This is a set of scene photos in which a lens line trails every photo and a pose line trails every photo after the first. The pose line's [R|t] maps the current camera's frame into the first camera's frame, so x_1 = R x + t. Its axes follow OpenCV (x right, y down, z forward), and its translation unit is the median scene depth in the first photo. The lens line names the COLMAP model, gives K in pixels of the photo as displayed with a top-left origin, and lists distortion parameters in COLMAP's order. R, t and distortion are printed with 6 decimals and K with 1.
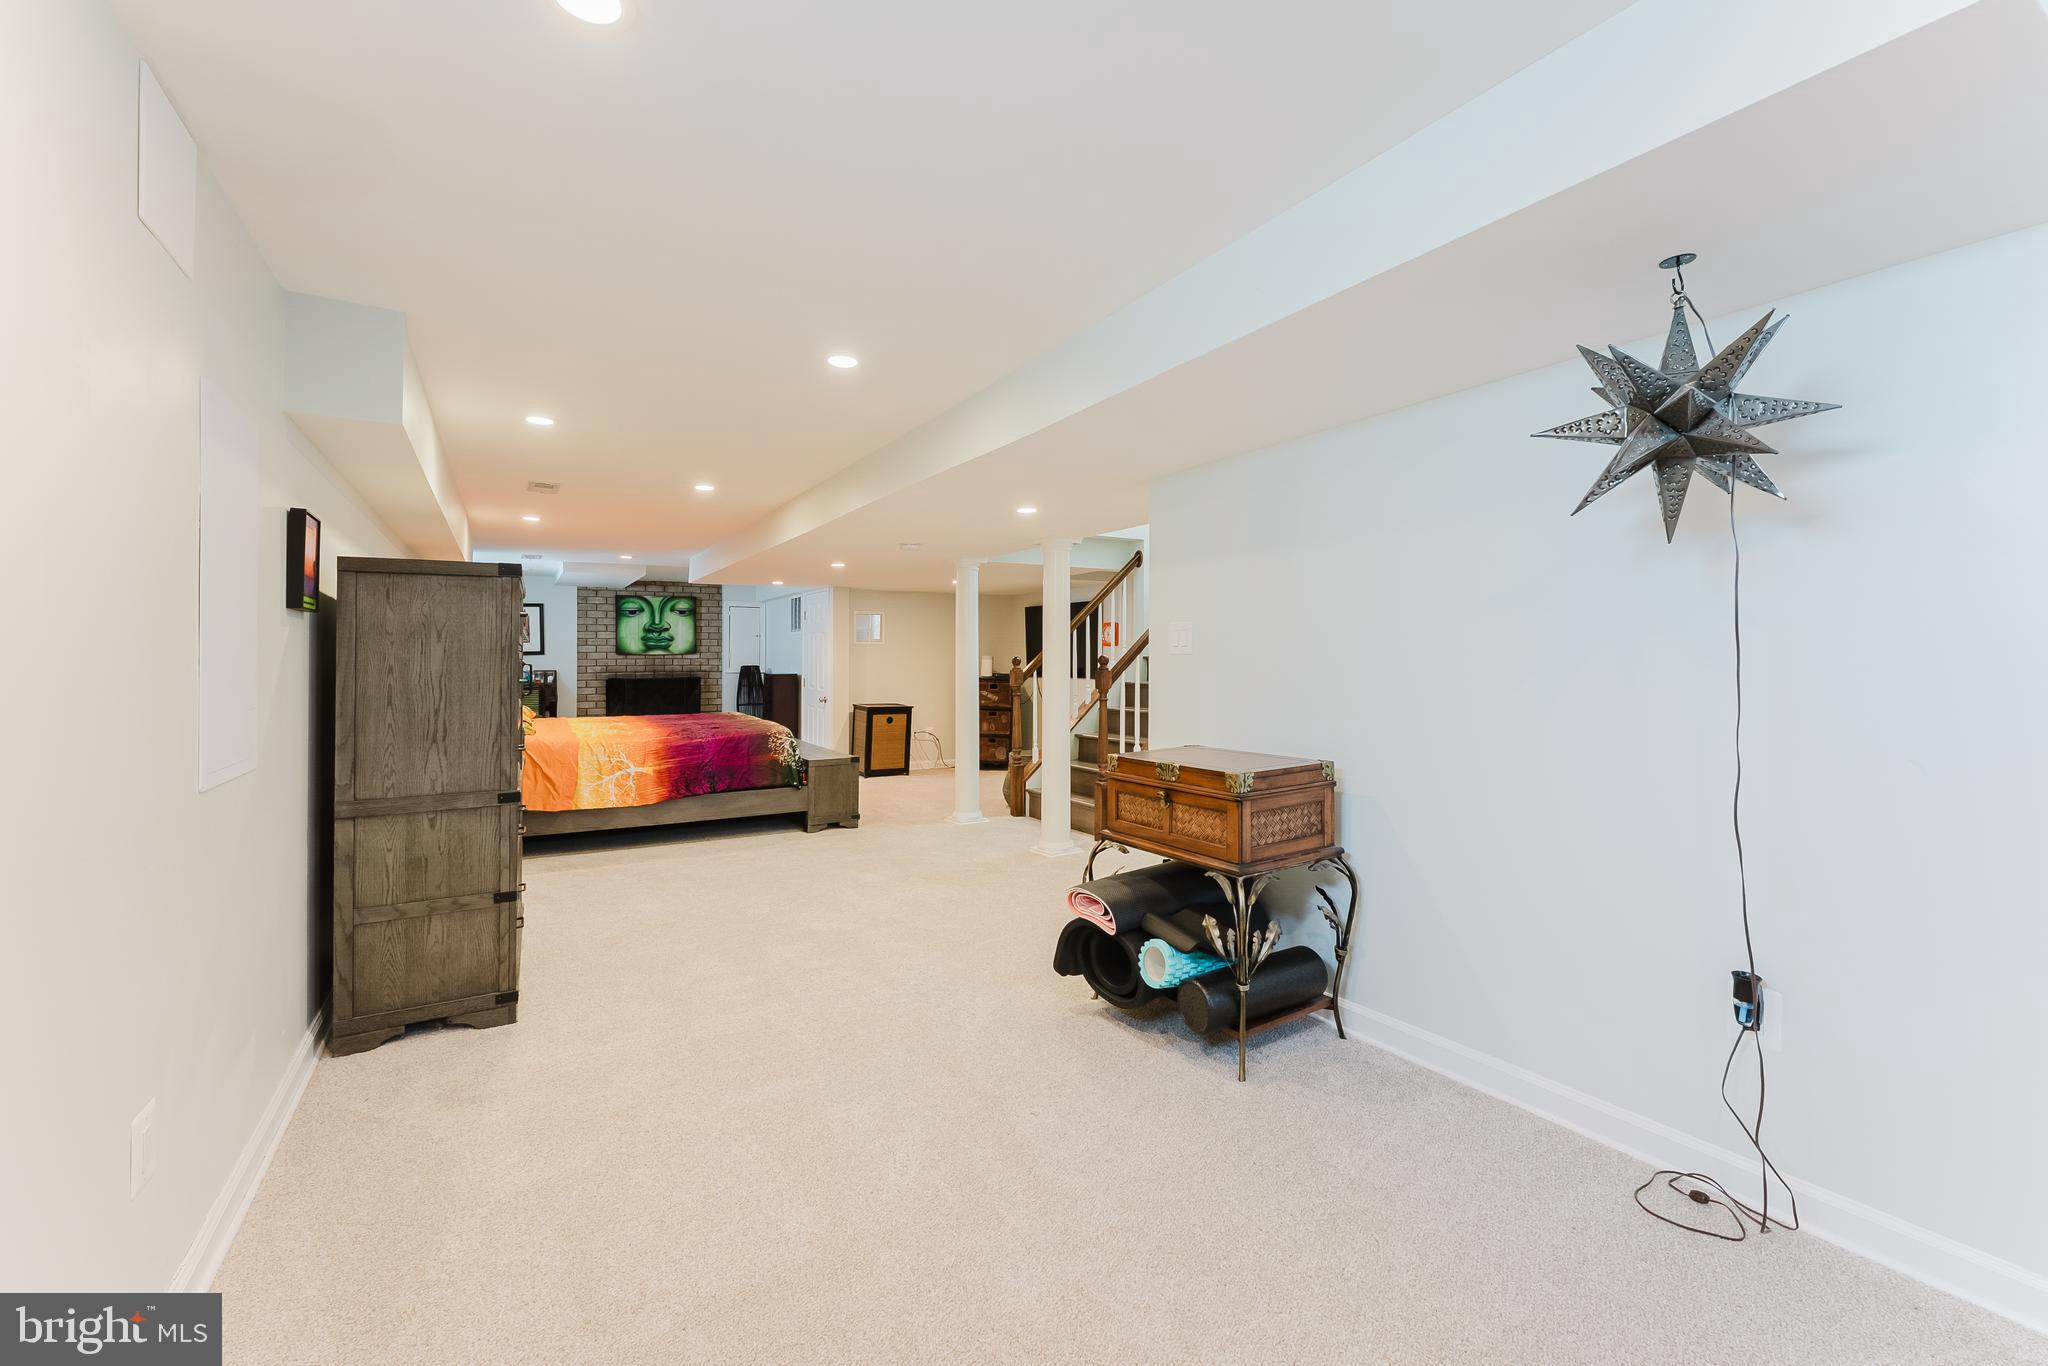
lens RADIAL K [[818.2, 0, 1029.9], [0, 818.2, 625.0], [0, 0, 1]] dist [0.000932, -0.000530]
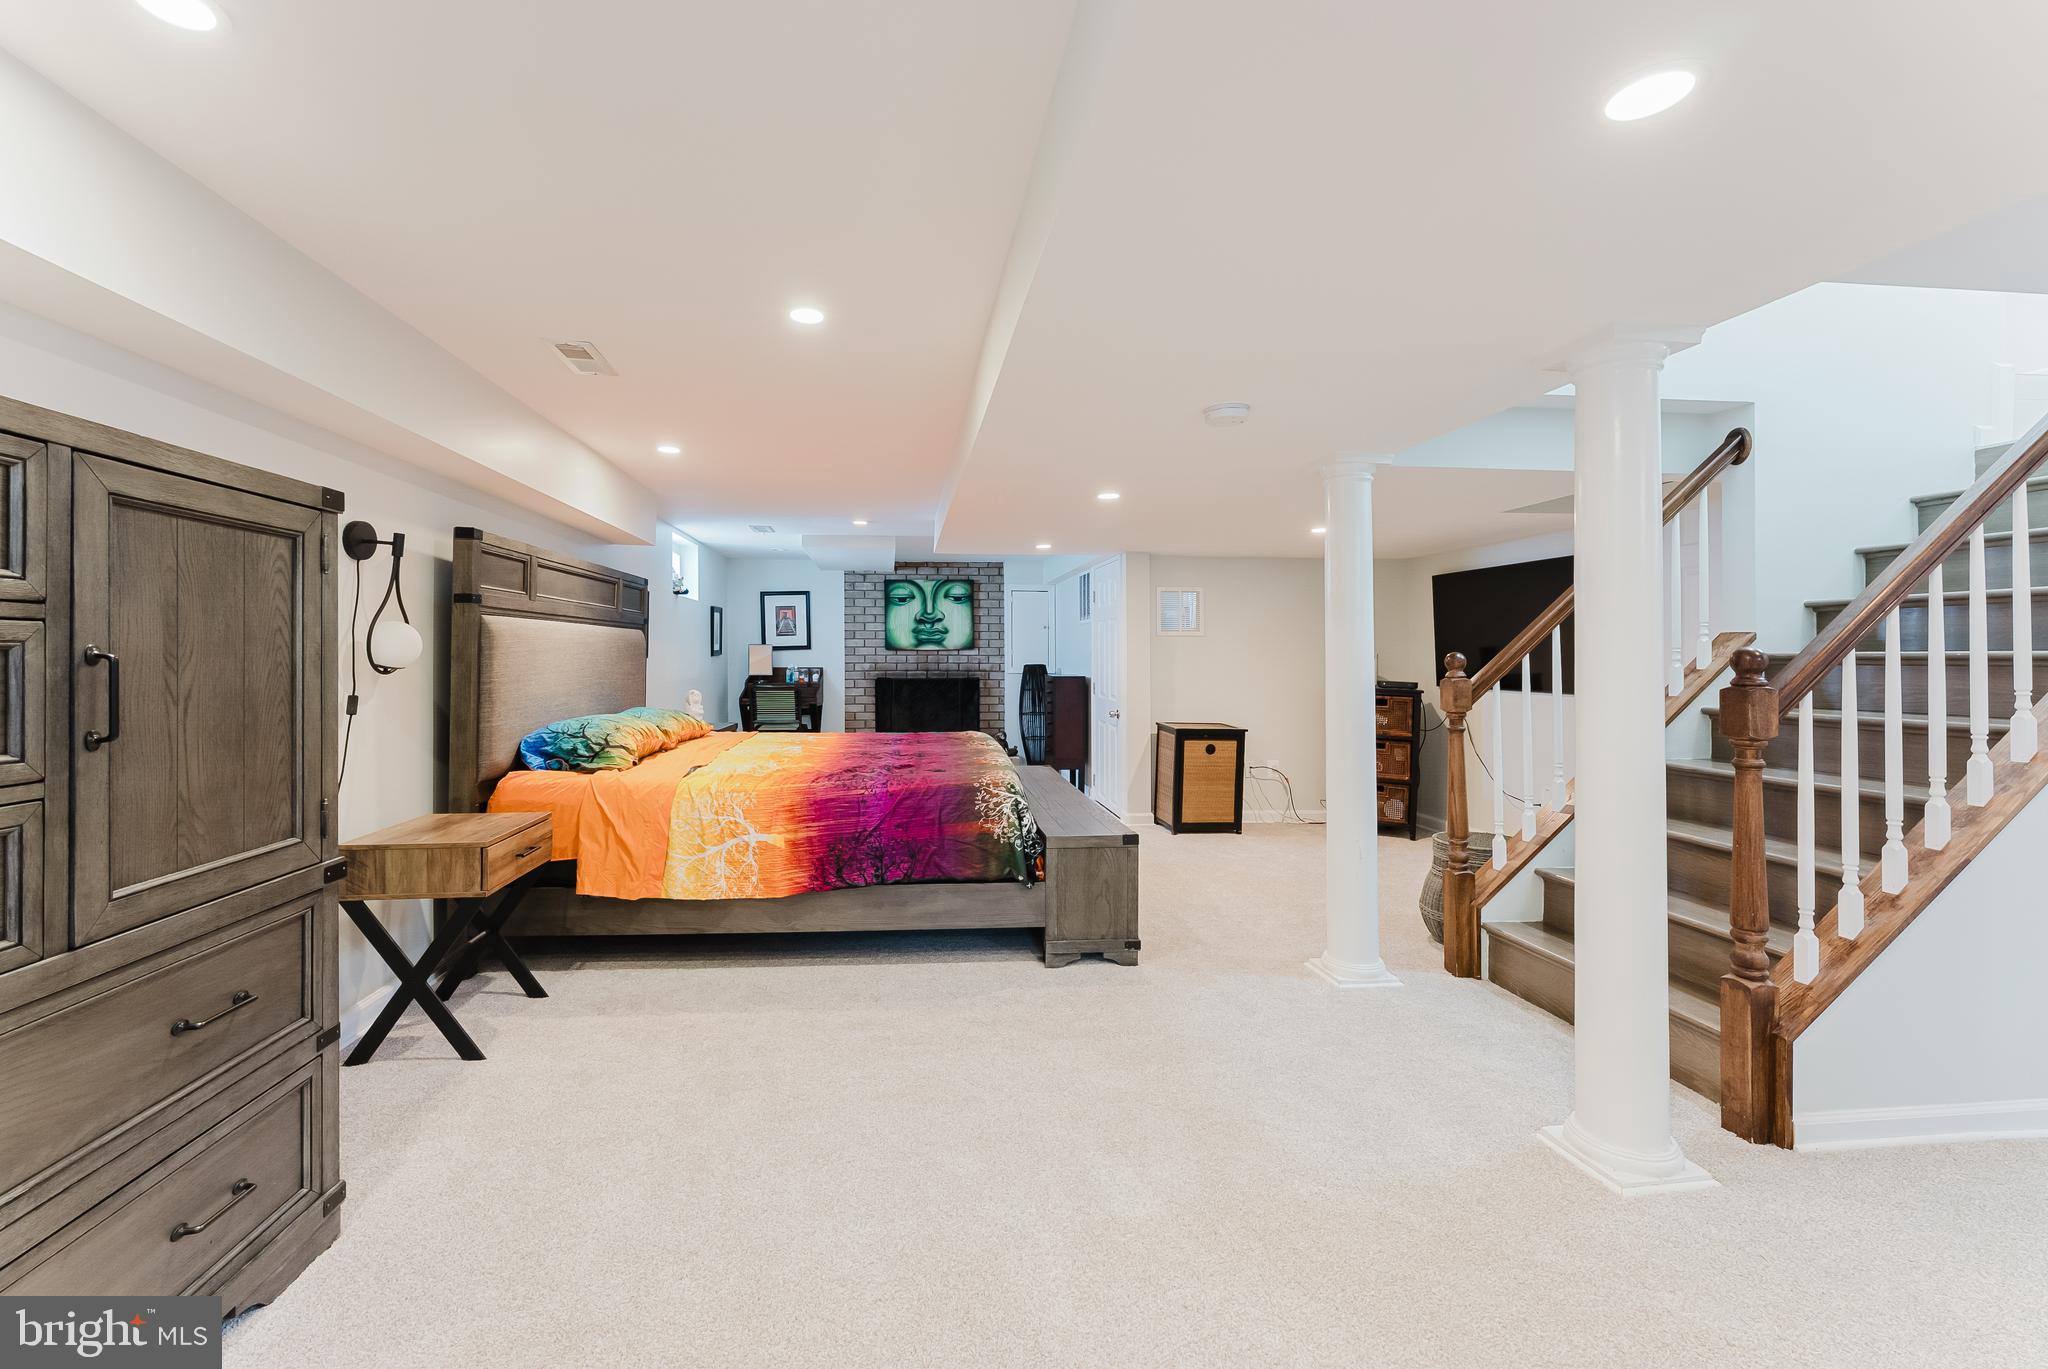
lens RADIAL K [[818.2, 0, 994.5], [0, 818.2, 650.1], [0, 0, 1]] dist [0.000932, -0.000530]
pose [[0.900818, 0.002330, -0.434191, -0.036671], [0.011183, 0.999529, 0.028565, 0.013747], [0.434053, -0.030588, 0.900368, 0.291022]]
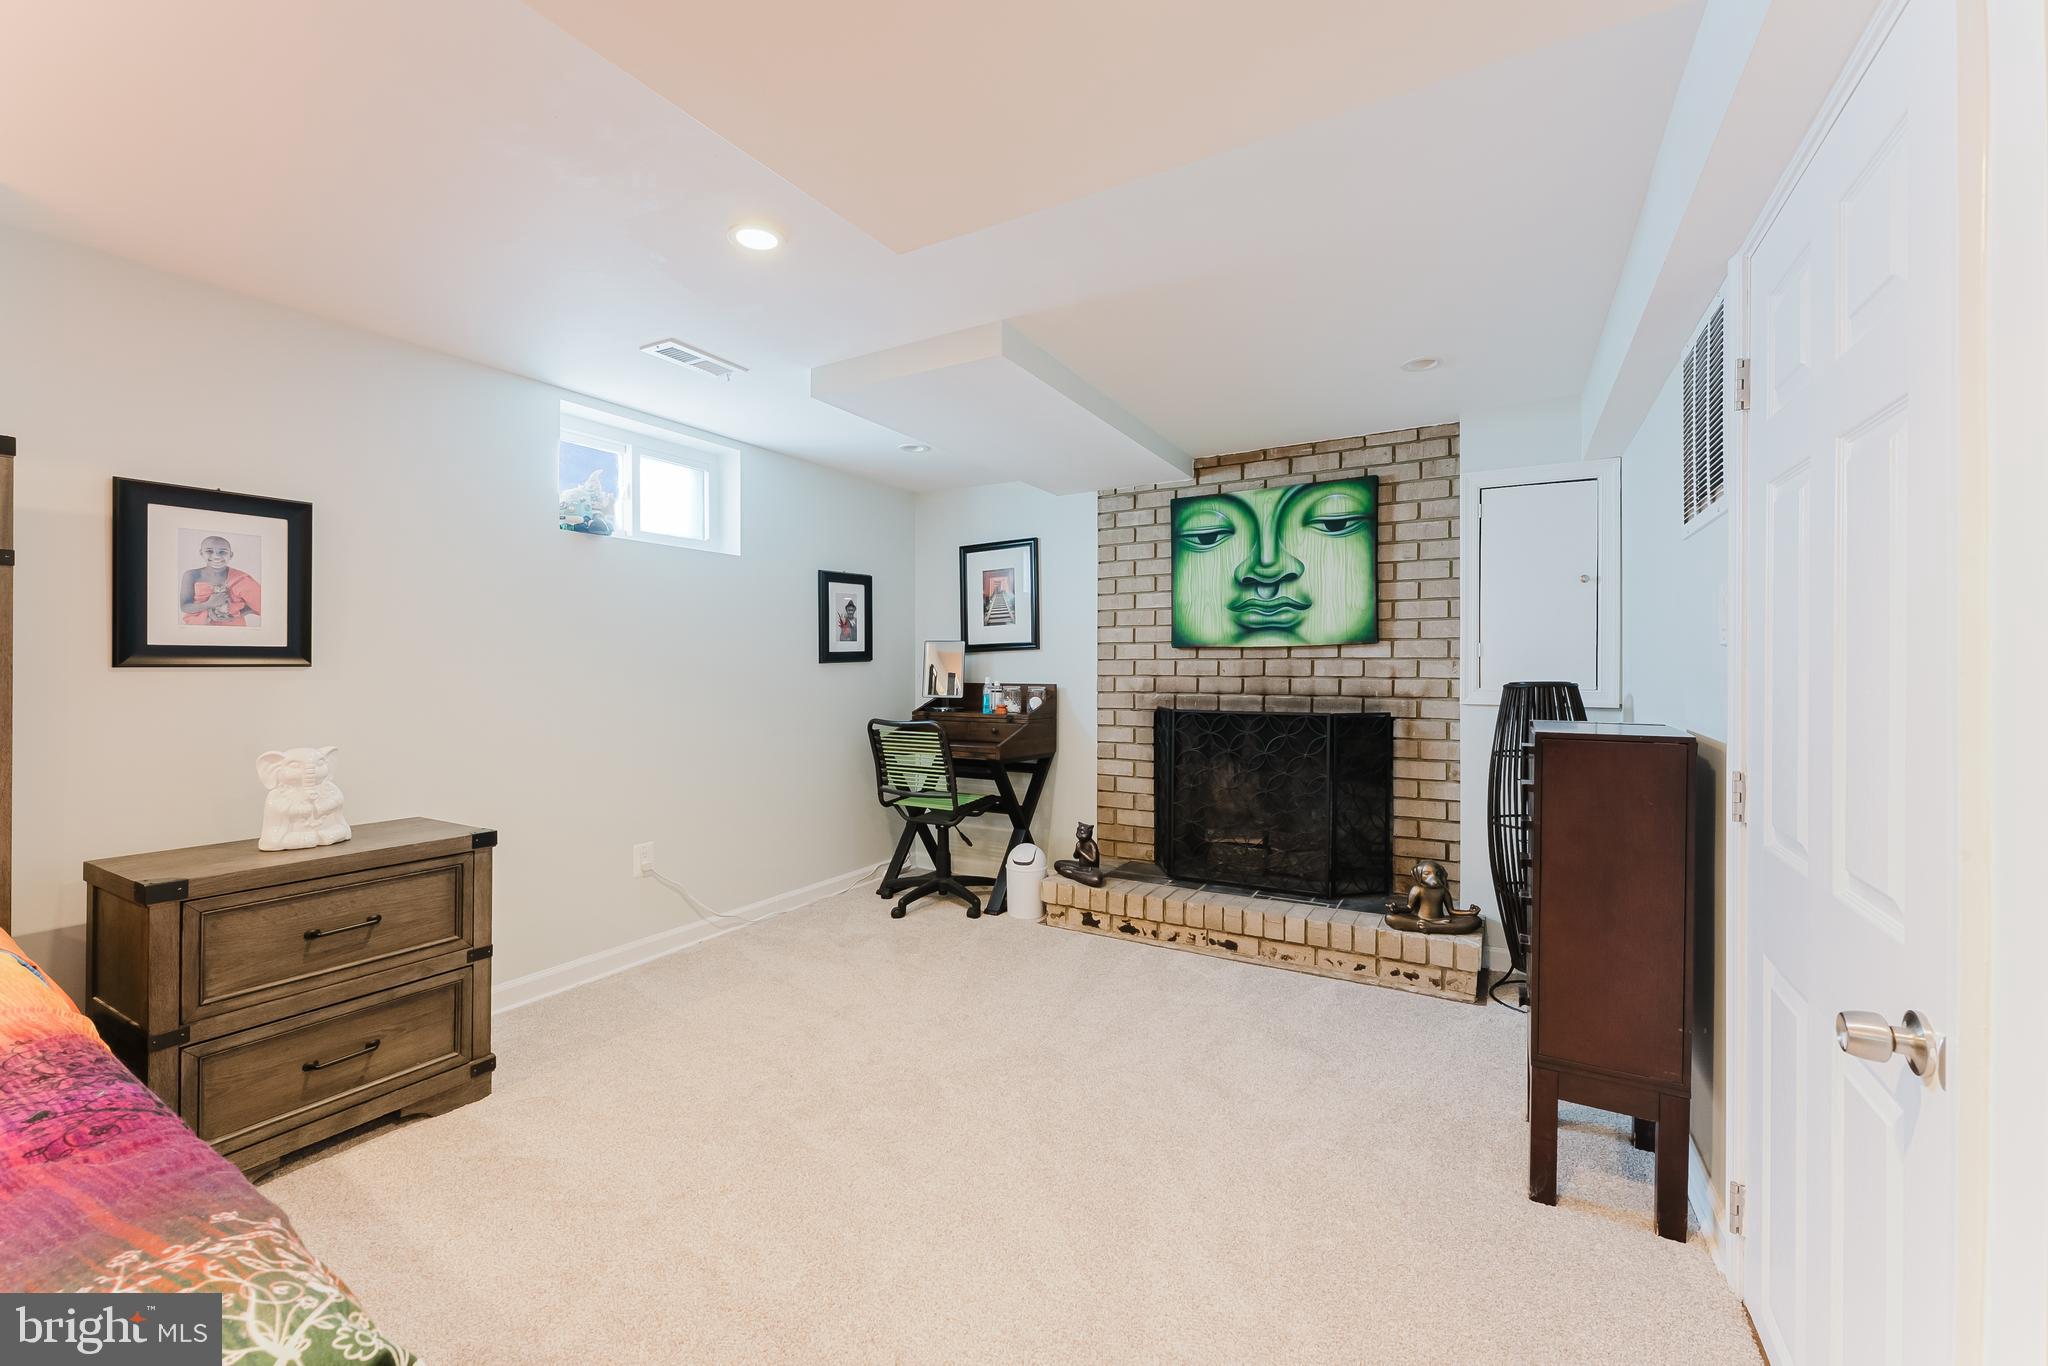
lens RADIAL K [[818.2, 0, 1029.0], [0, 818.2, 673.9], [0, 0, 1]] dist [0.000932, -0.000530]
pose [[0.470594, 0.016675, -0.882192, -0.189311], [0.034515, 0.998708, 0.037289, 0.031841], [0.881674, -0.047997, 0.469411, 0.762013]]
